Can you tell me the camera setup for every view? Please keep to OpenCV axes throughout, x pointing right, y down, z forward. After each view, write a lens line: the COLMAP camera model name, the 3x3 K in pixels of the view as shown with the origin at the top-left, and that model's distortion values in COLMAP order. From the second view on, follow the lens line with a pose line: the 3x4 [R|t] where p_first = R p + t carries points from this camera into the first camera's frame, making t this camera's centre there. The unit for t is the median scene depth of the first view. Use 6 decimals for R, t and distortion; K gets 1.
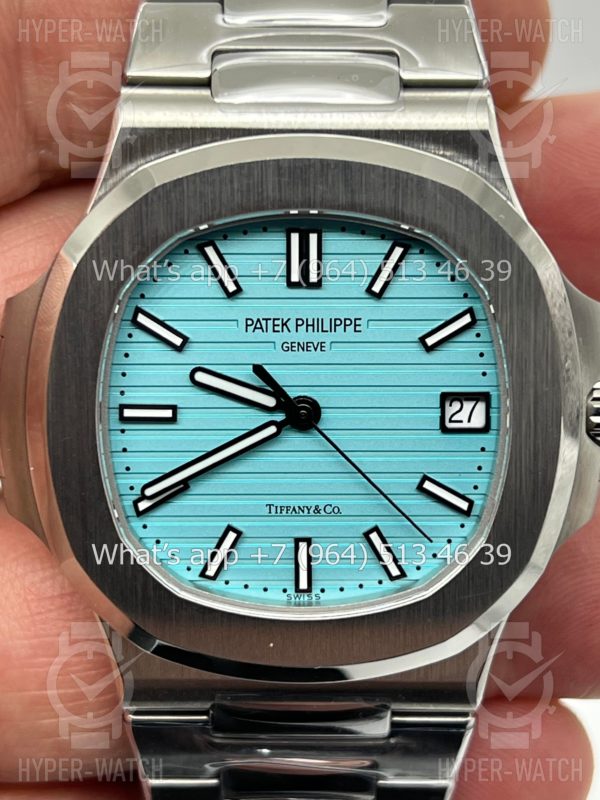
lens RADIAL K [[1878.7, 0, 285.8], [0, 1878.7, 390.0], [0, 0, 1]] dist [0.208341, 0.000000]
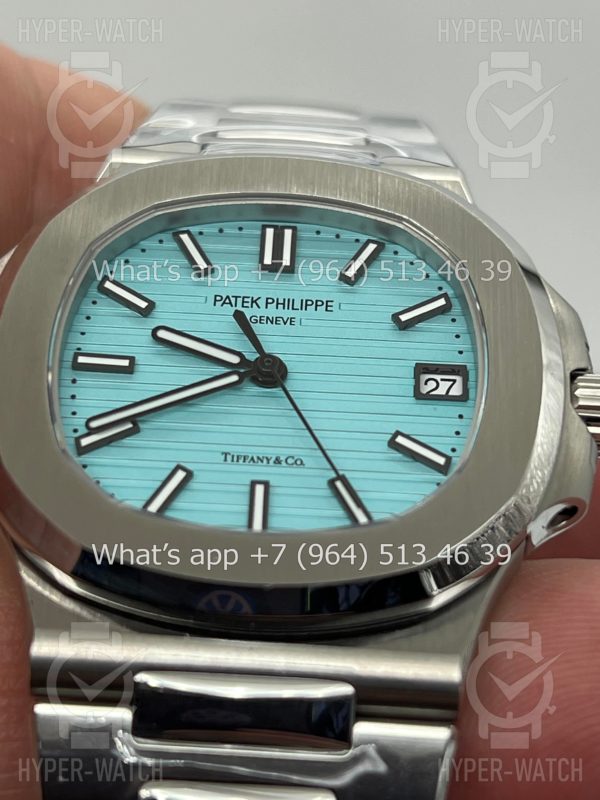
lens RADIAL K [[1878.7, 0, 289.8], [0, 1878.7, 365.1], [0, 0, 1]] dist [0.208341, 0.000000]
pose [[0.998790, 0.041252, -0.026775, 0.045070], [-0.047951, 0.695915, -0.716521, 0.683378], [-0.010925, 0.716938, 0.697051, 0.343907]]
